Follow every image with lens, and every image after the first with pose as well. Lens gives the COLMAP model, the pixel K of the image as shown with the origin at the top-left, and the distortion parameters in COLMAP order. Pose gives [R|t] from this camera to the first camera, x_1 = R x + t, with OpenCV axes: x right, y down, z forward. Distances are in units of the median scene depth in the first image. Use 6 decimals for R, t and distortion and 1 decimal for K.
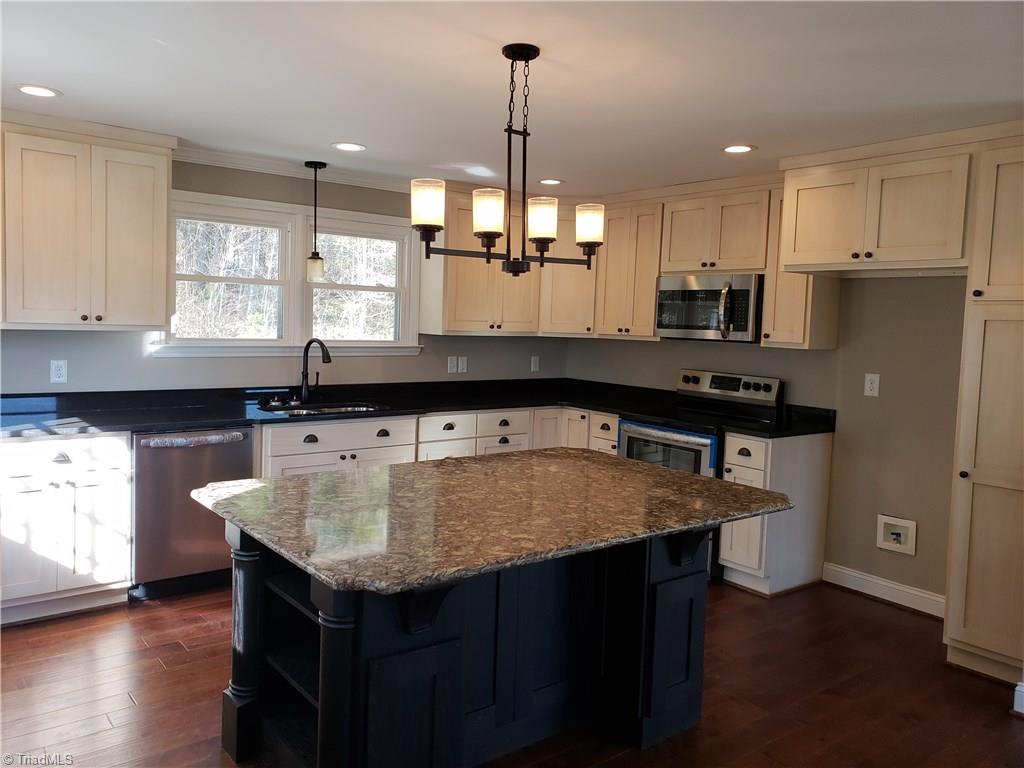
lens RADIAL K [[790.3, 0, 499.9], [0, 790.3, 369.4], [0, 0, 1]] dist [0.040605, -0.028600]
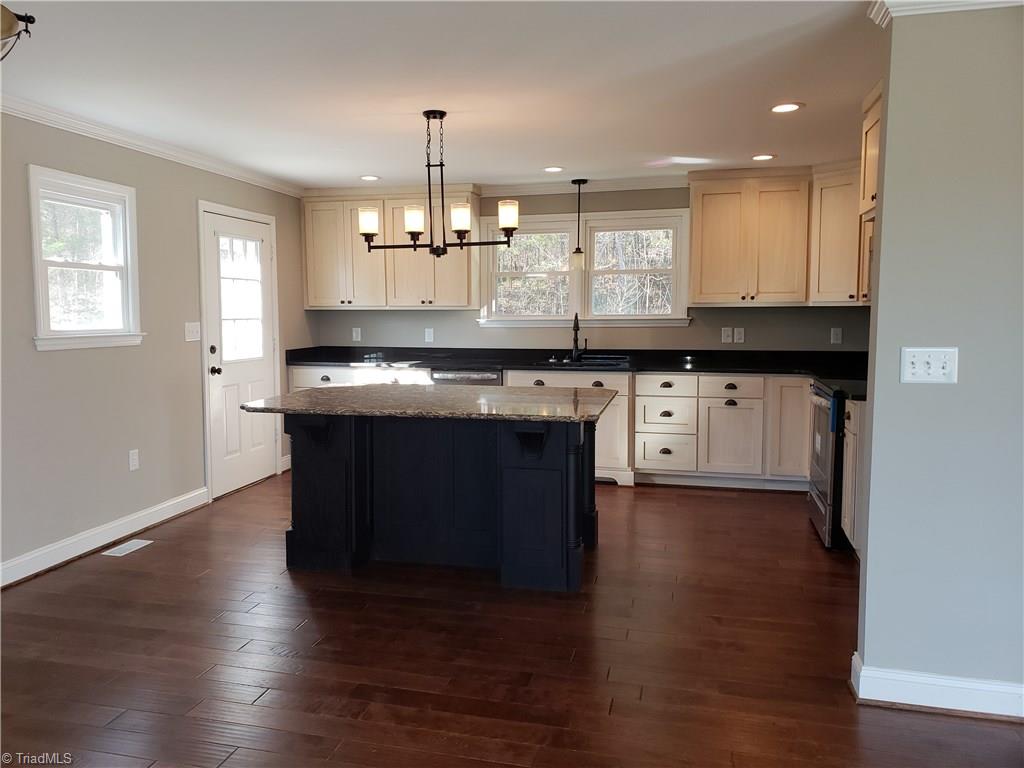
lens RADIAL K [[790.3, 0, 491.7], [0, 790.3, 380.1], [0, 0, 1]] dist [0.040605, -0.028600]
pose [[0.610583, 0.037263, -0.791075, 0.877859], [-0.028166, 0.999282, 0.025331, 0.053932], [0.791451, 0.006815, 0.611194, 0.087097]]
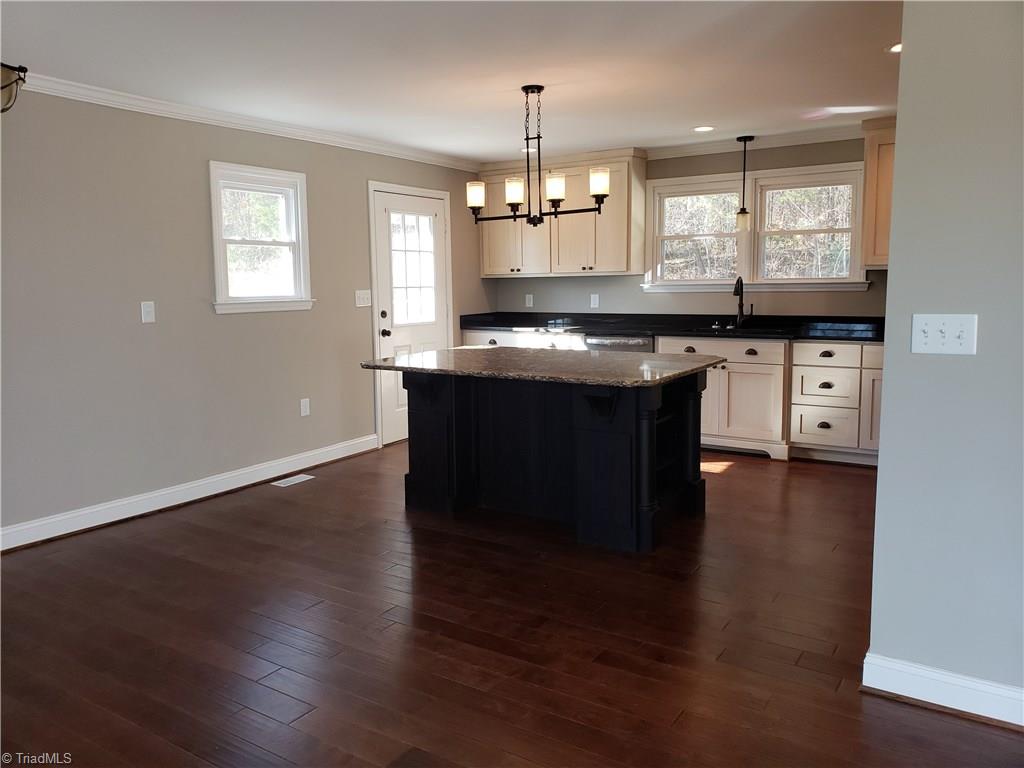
lens RADIAL K [[790.3, 0, 497.6], [0, 790.3, 376.6], [0, 0, 1]] dist [0.040605, -0.028600]
pose [[0.319827, 0.082926, -0.943840, 1.036289], [-0.036606, 0.996500, 0.075149, 0.047103], [0.946769, 0.010516, 0.321743, 0.266119]]
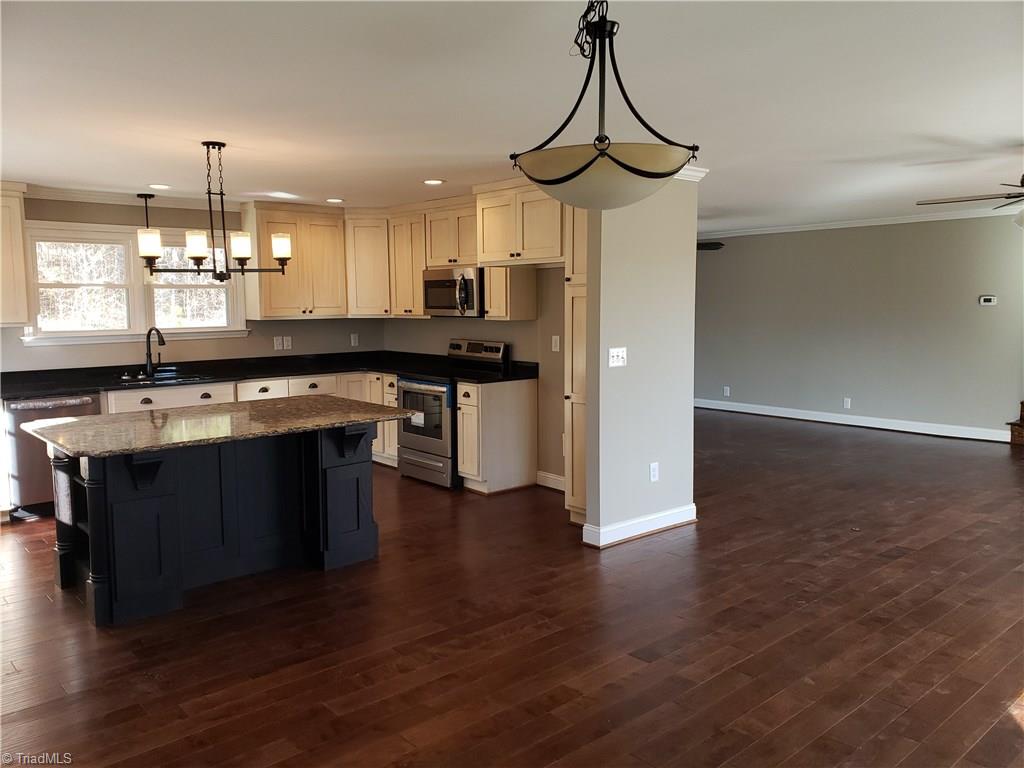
lens RADIAL K [[790.3, 0, 505.6], [0, 790.3, 378.7], [0, 0, 1]] dist [0.040605, -0.028600]
pose [[0.997316, -0.047381, 0.055813, 0.329170], [0.045402, 0.998312, 0.036207, 0.030407], [-0.057435, -0.033576, 0.997784, -0.435583]]
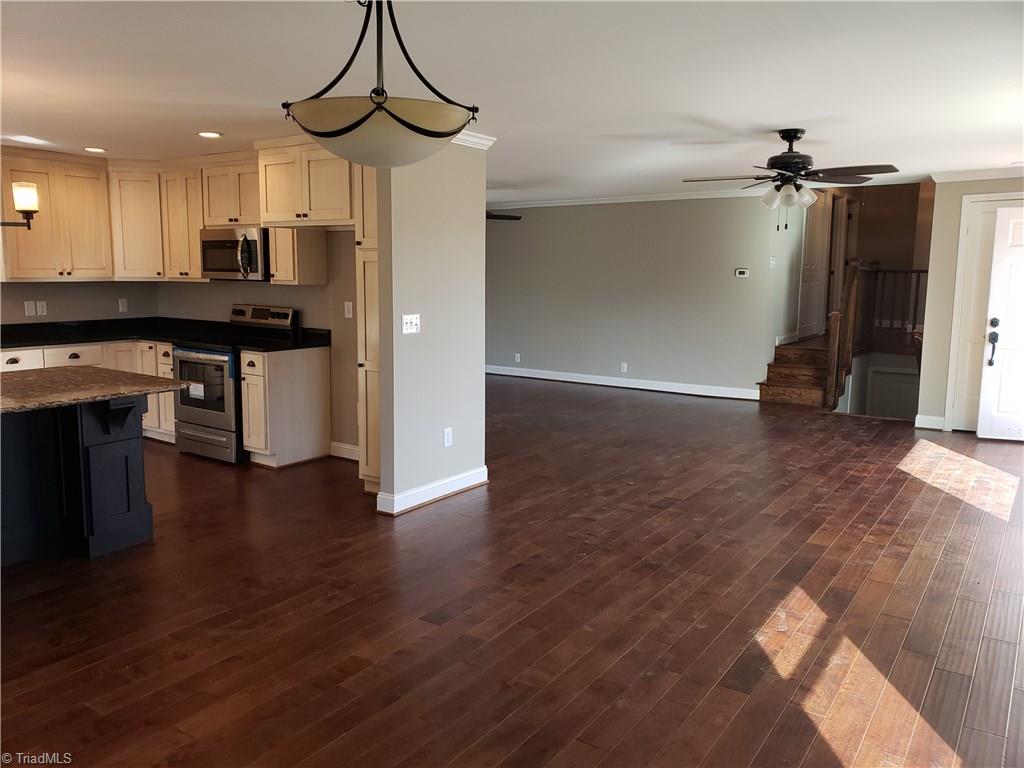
lens RADIAL K [[790.3, 0, 490.6], [0, 790.3, 375.8], [0, 0, 1]] dist [0.040605, -0.028600]
pose [[0.956387, -0.065159, 0.284744, 0.340344], [0.043063, 0.995603, 0.083189, 0.033399], [-0.288912, -0.067299, 0.954987, -0.424523]]
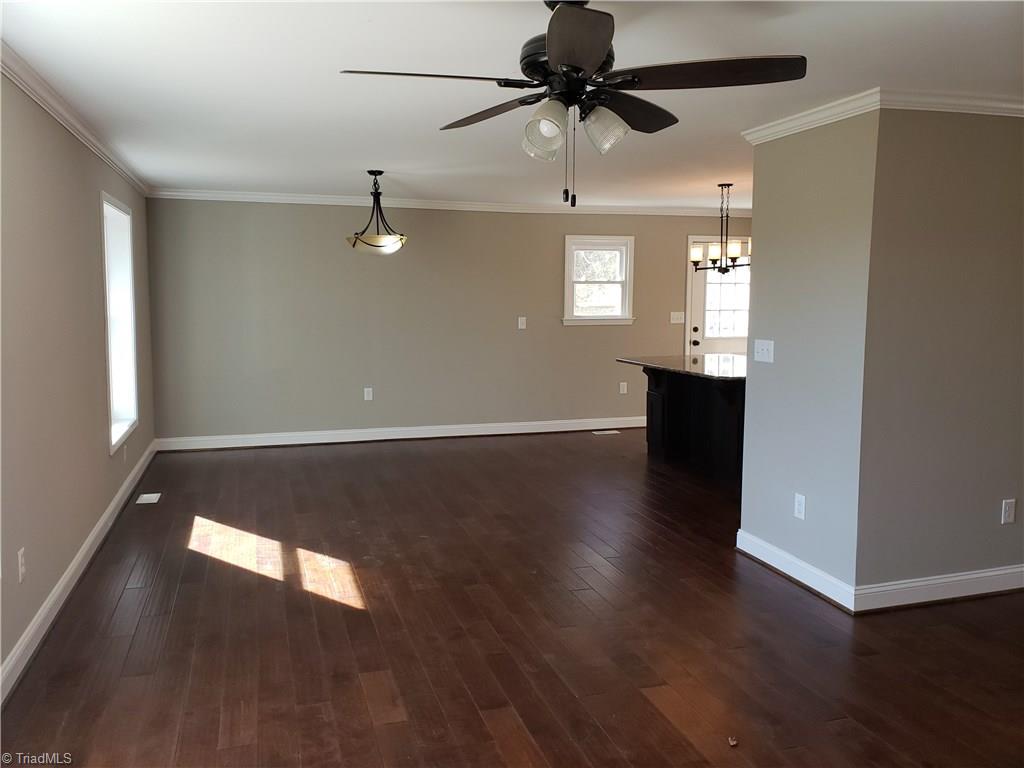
lens RADIAL K [[790.3, 0, 488.9], [0, 790.3, 379.1], [0, 0, 1]] dist [0.040605, -0.028600]
pose [[-0.363316, 0.071068, -0.928951, 1.720624], [-0.065477, 0.992673, 0.101551, 0.001015], [0.929362, 0.097720, -0.356001, 0.815049]]
